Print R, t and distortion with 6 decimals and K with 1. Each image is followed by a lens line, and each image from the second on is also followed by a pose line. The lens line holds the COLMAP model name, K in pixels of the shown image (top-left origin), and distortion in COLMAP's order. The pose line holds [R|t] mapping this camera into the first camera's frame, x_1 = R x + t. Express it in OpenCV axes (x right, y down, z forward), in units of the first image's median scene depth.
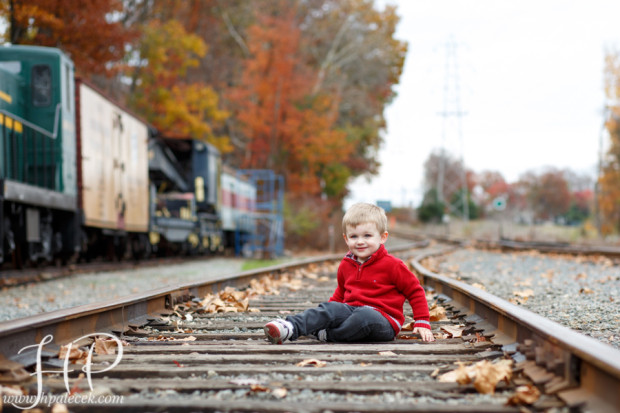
lens RADIAL K [[1425.3, 0, 310.6], [0, 1425.3, 209.0], [0, 0, 1]] dist [-0.268703, 0.000000]
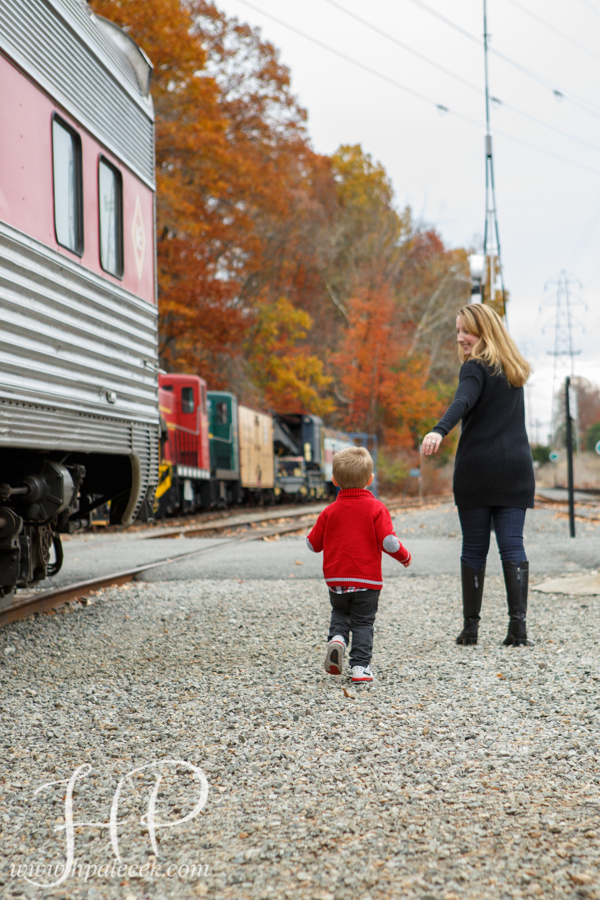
lens RADIAL K [[1785.4, 0, 299.6], [0, 1785.4, 449.6], [0, 0, 1]] dist [-0.427486, 0.000000]
pose [[0.996563, -0.009097, -0.082331, 0.035435], [0.009545, 0.999942, 0.005054, -0.017137], [0.082281, -0.005822, 0.996592, -0.452985]]
